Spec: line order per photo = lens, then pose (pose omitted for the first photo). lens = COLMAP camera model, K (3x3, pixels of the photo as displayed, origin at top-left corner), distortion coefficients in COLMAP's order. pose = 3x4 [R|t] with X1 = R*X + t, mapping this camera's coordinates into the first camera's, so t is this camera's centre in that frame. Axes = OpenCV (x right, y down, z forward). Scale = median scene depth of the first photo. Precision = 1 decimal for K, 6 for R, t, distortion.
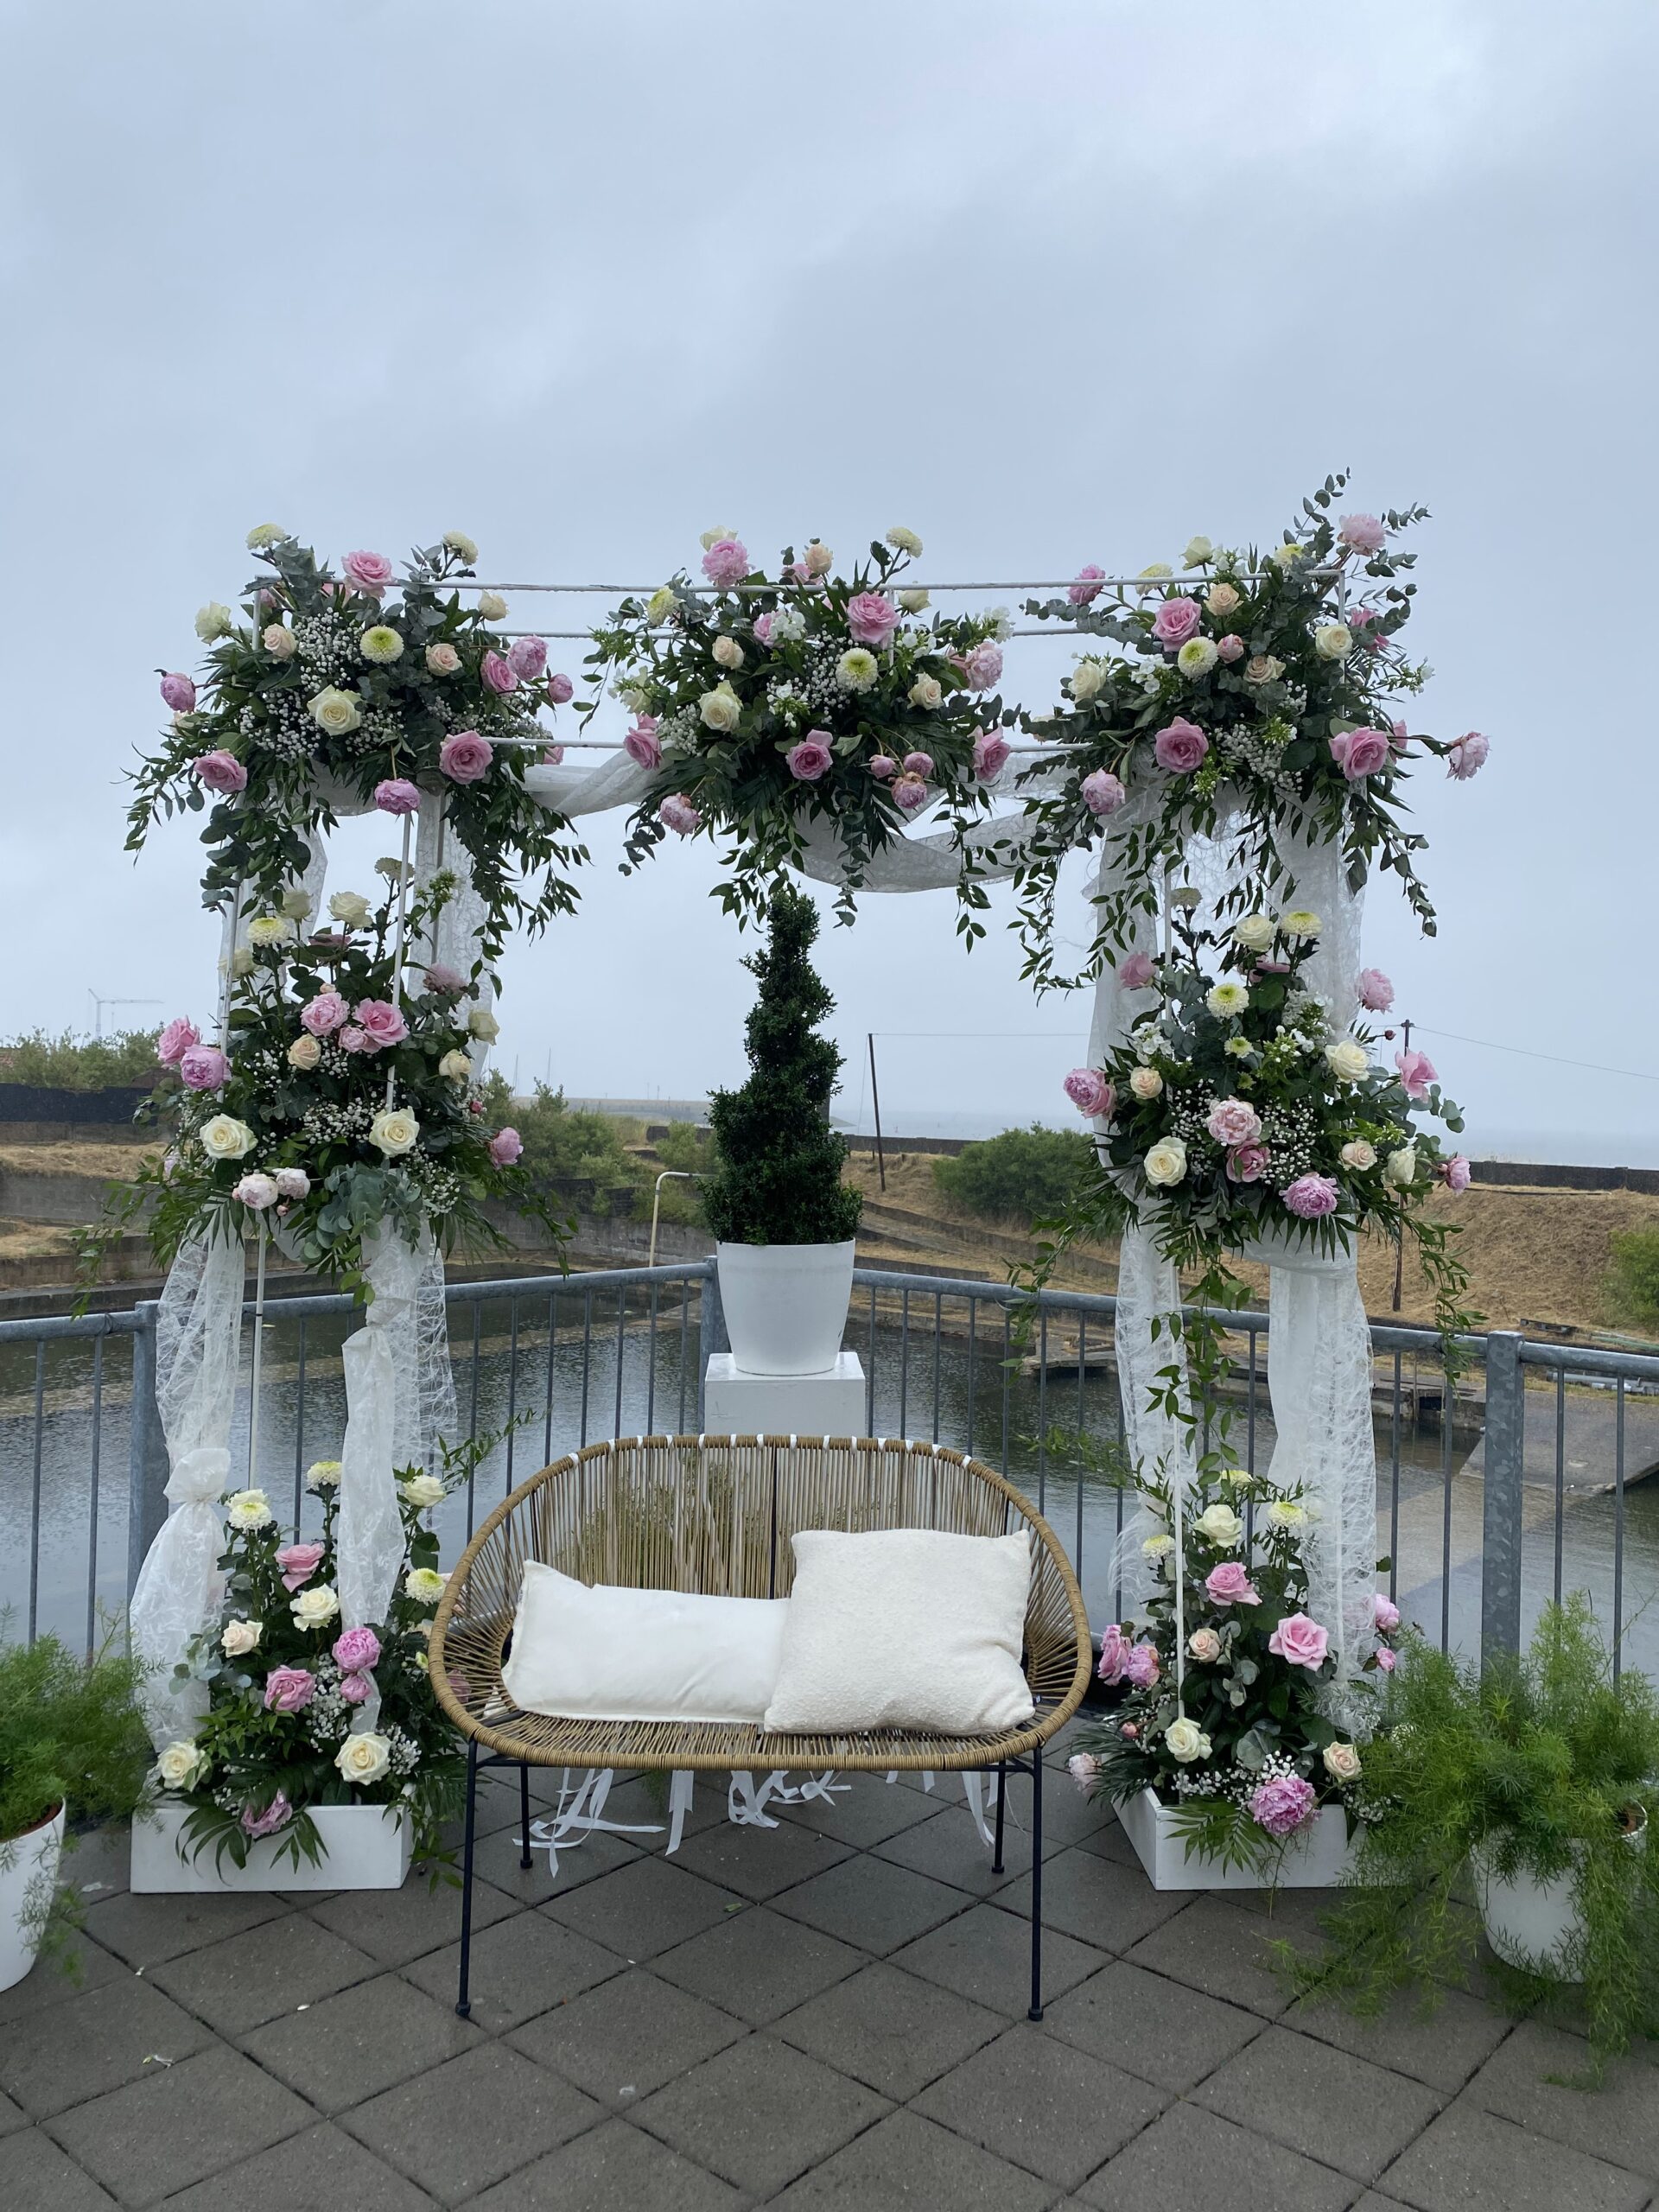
lens RADIAL K [[1667.1, 0, 753.7], [0, 1667.1, 1097.9], [0, 0, 1]] dist [0.082677, -0.000612]
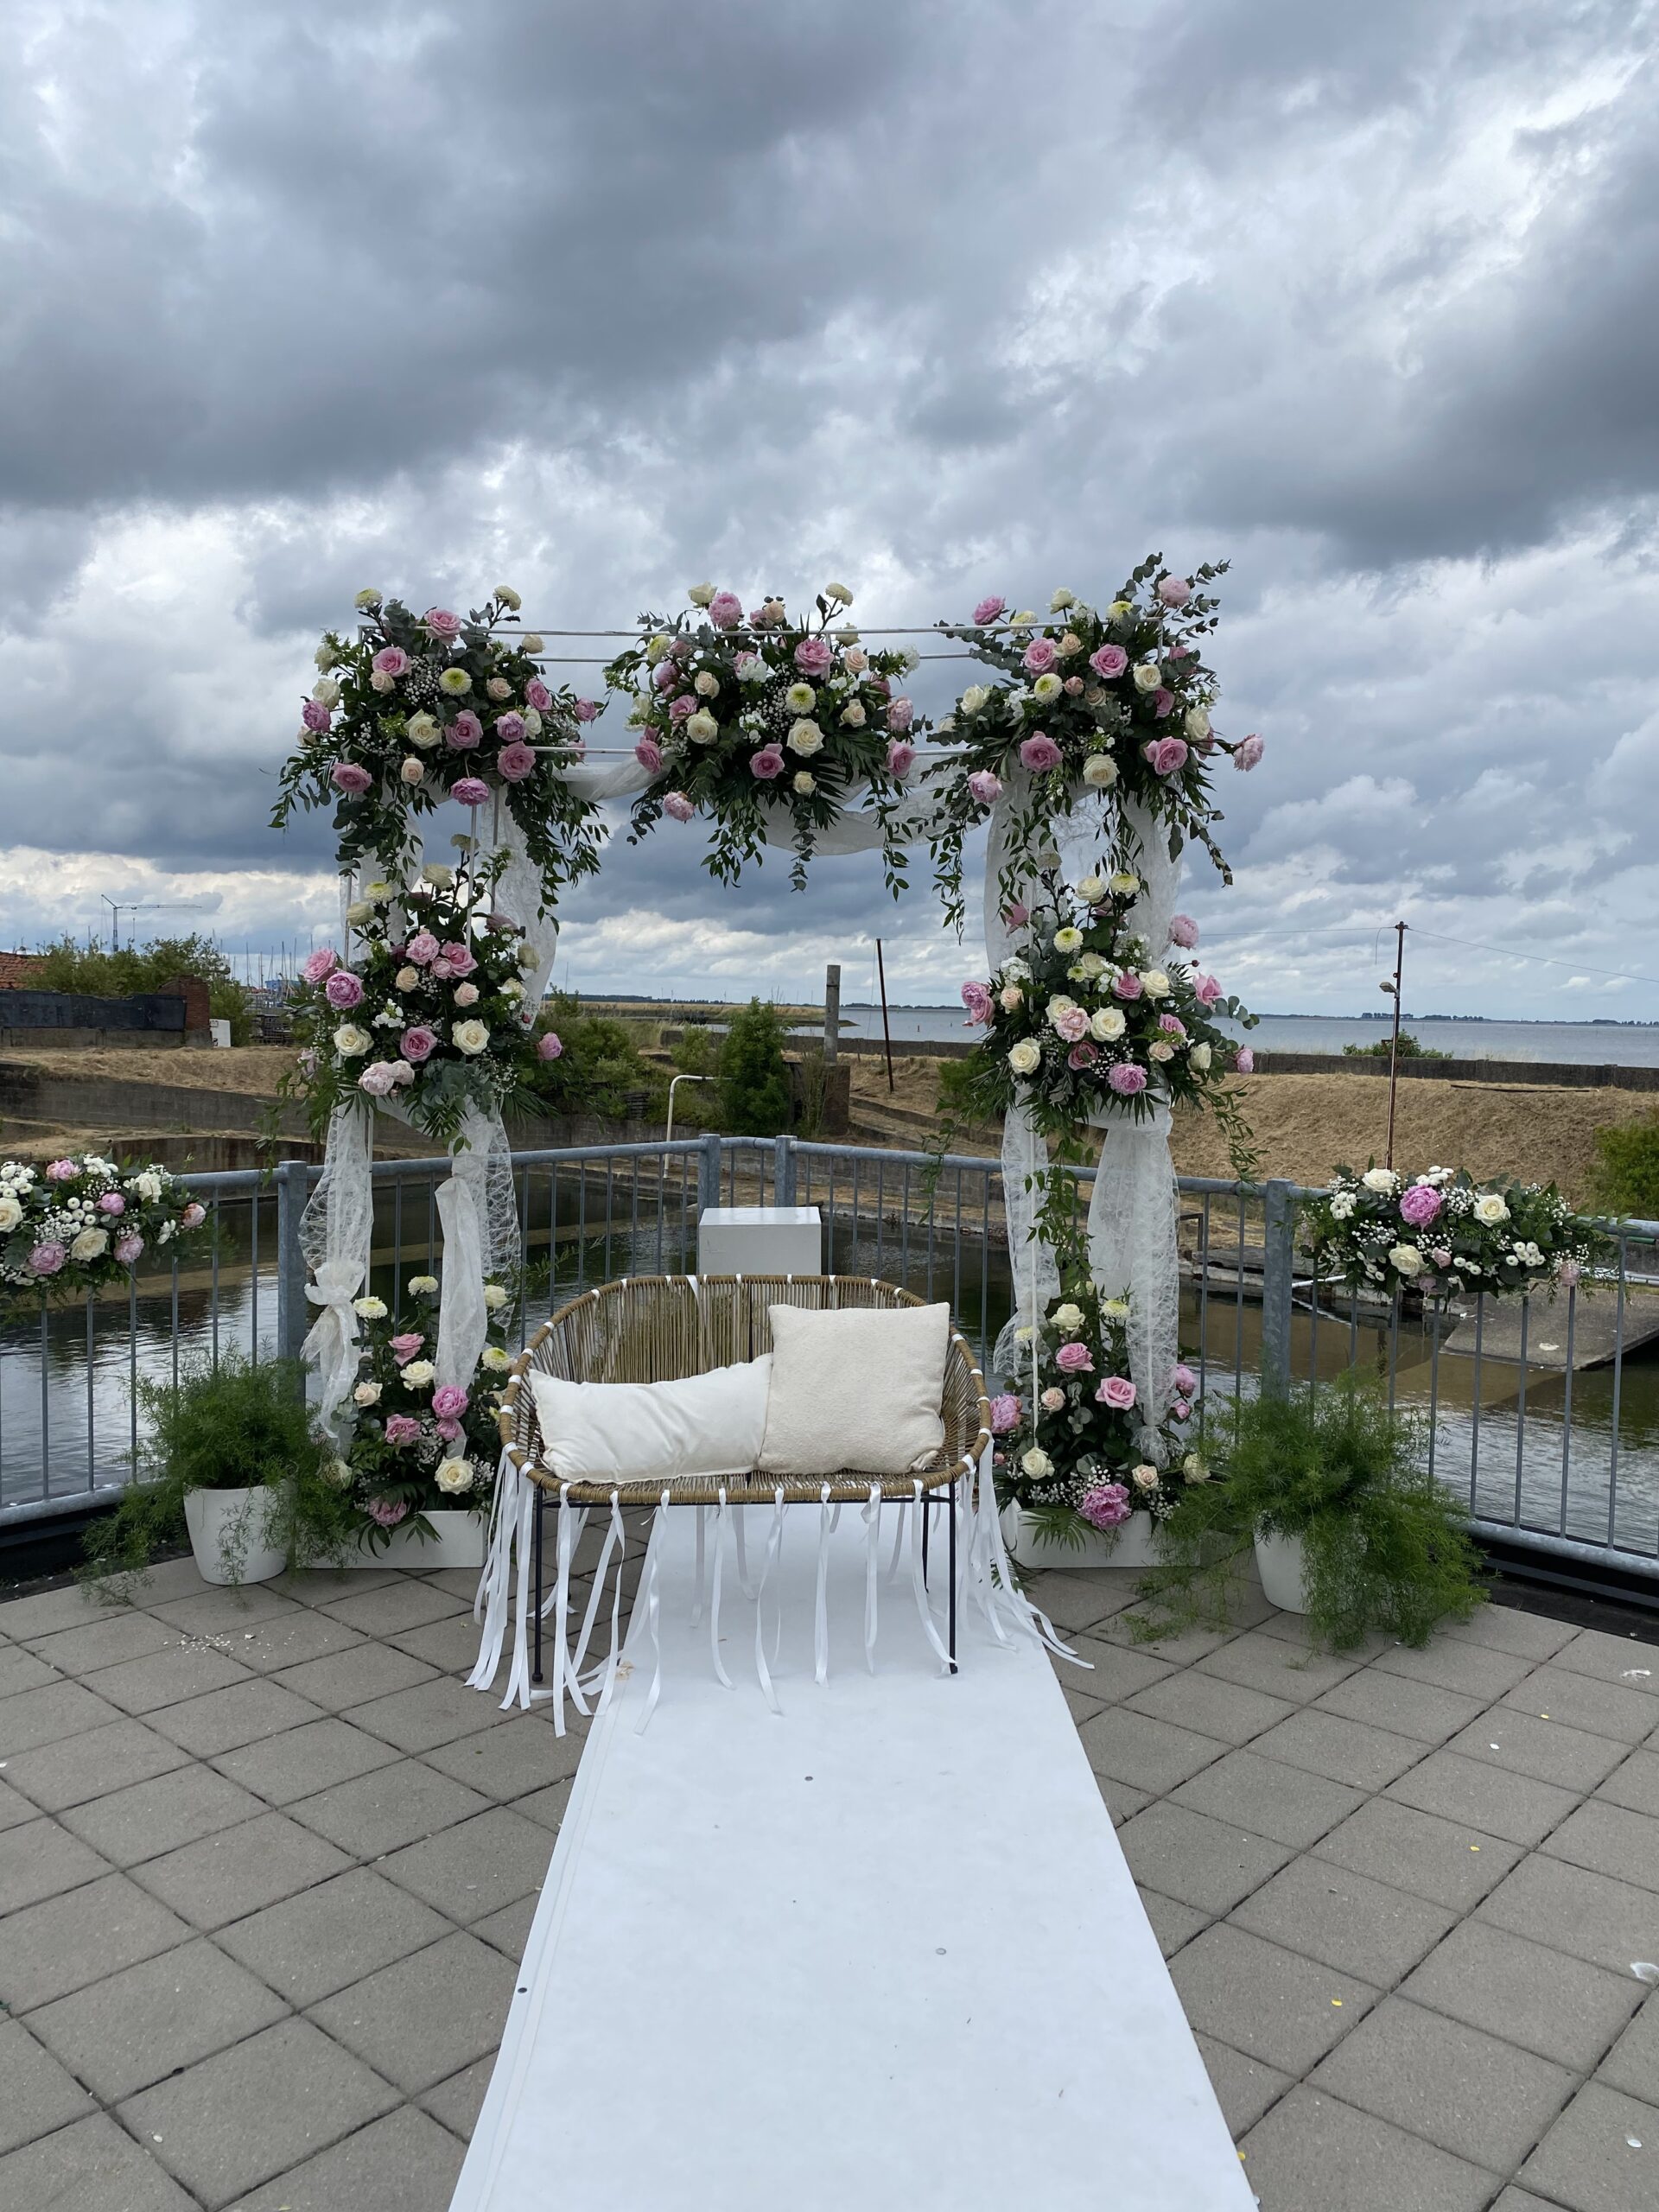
lens RADIAL K [[1667.1, 0, 753.7], [0, 1667.1, 1097.9], [0, 0, 1]] dist [0.082677, -0.000612]
pose [[0.999950, -0.004056, -0.009121, 0.032325], [0.004575, 0.998331, 0.057562, -0.007403], [0.008873, -0.057601, 0.998300, -0.370149]]
